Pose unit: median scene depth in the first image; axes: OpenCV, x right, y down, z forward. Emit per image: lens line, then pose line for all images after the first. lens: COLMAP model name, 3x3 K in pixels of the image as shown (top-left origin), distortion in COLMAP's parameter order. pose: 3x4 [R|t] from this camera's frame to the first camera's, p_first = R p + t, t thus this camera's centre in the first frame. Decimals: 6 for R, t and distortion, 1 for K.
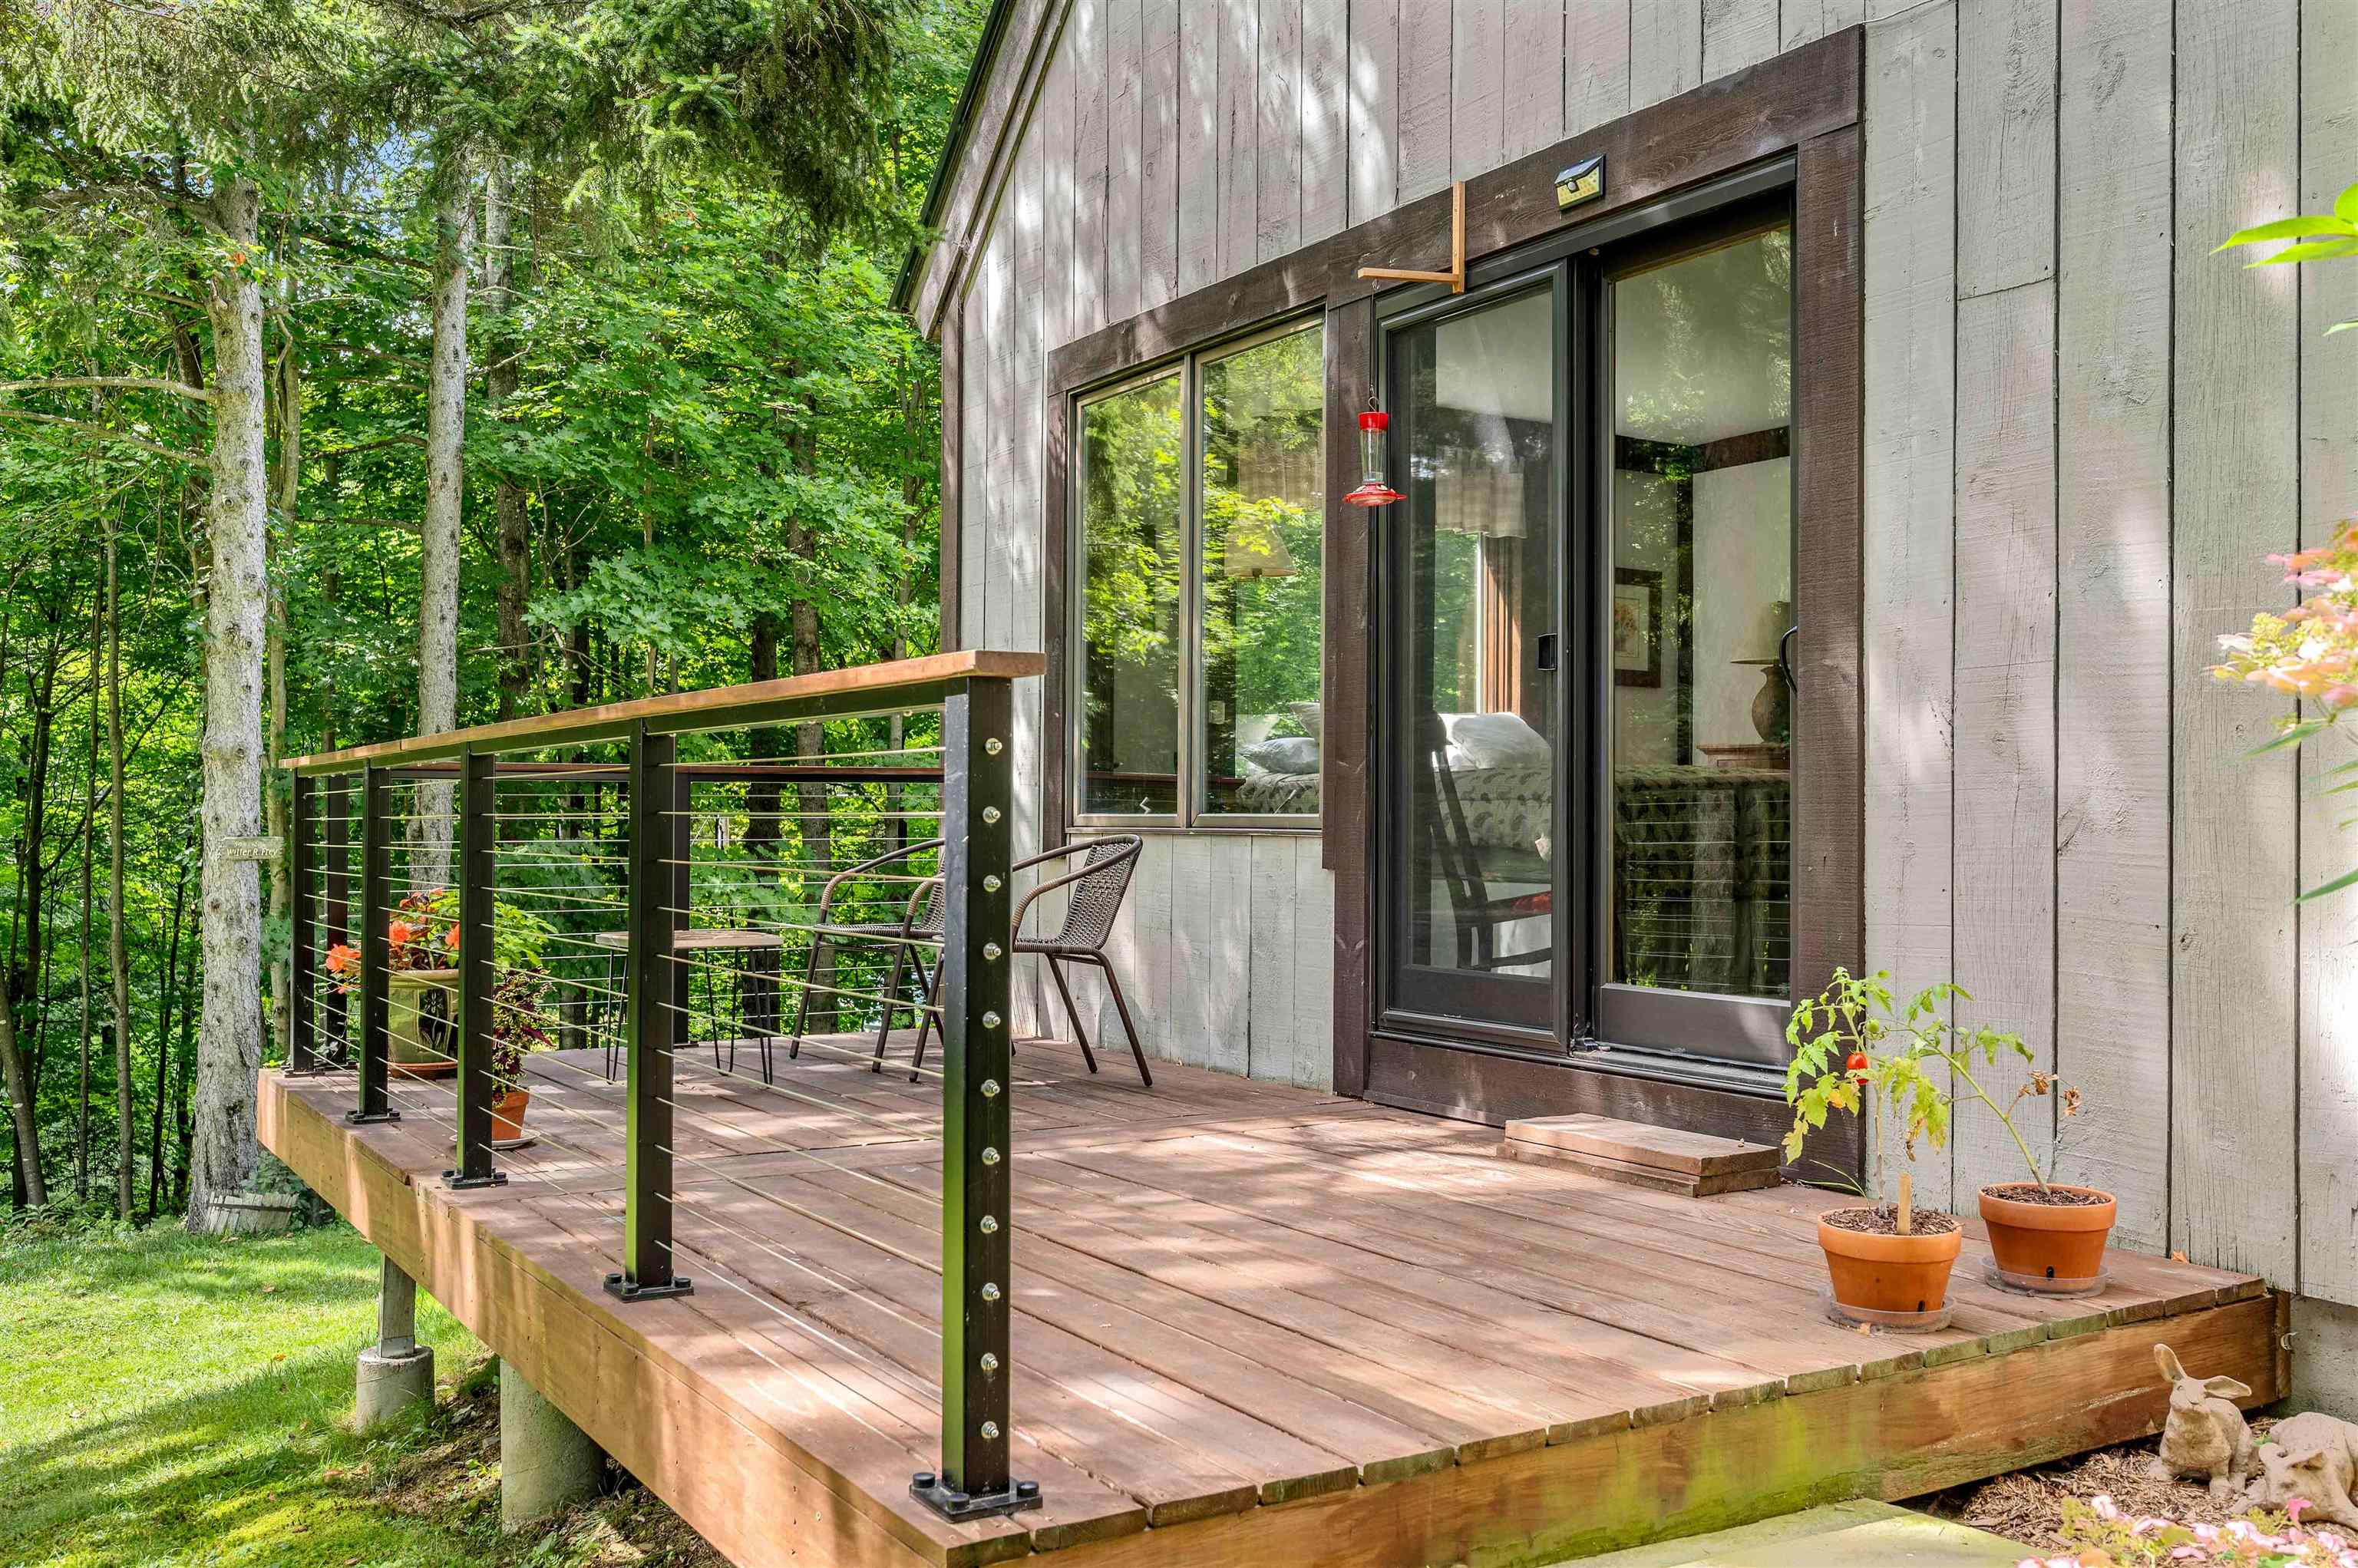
lens RADIAL K [[2040.1, 0, 1180.3], [0, 2040.1, 788.7], [0, 0, 1]] dist [-0.003167, -0.001182]
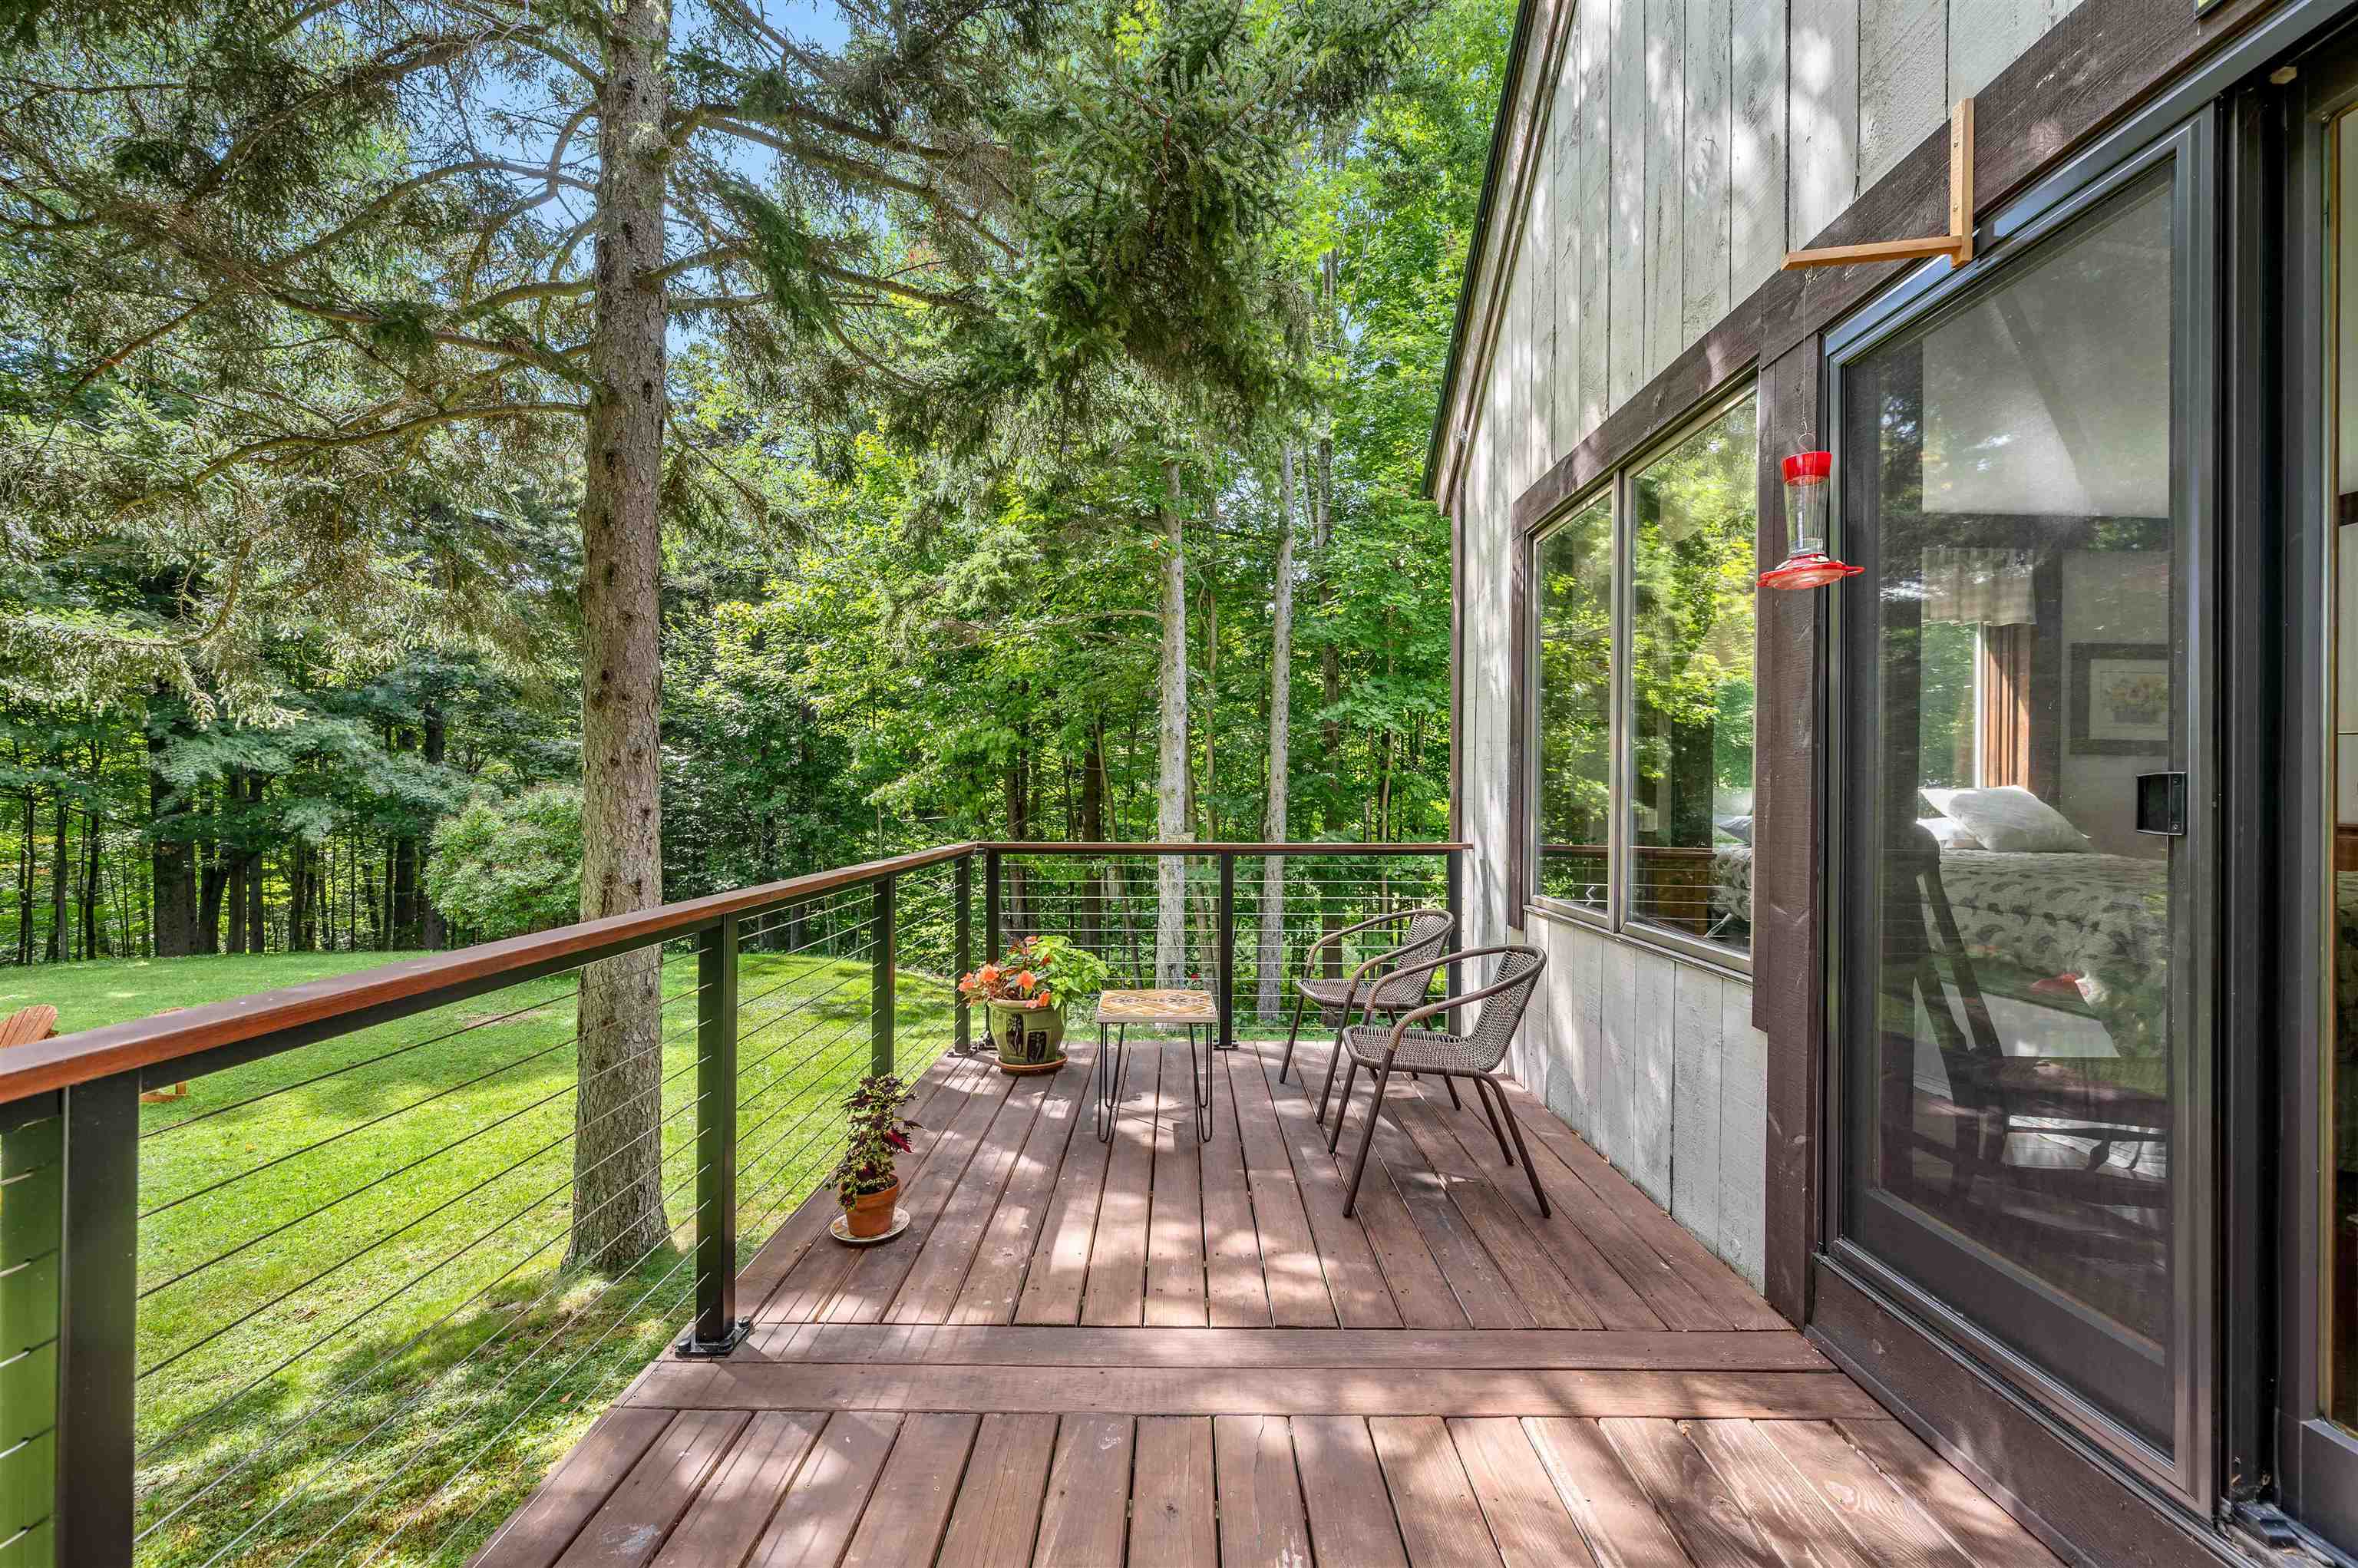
lens RADIAL K [[926.1, 0, 1176.6], [0, 926.1, 786.6], [0, 0, 1]] dist [-0.002154, -0.000254]
pose [[0.846426, 0.001286, -0.532504, 0.063774], [0.001071, 0.999991, 0.004116, -0.055521], [0.532505, -0.004054, 0.846417, 0.484212]]
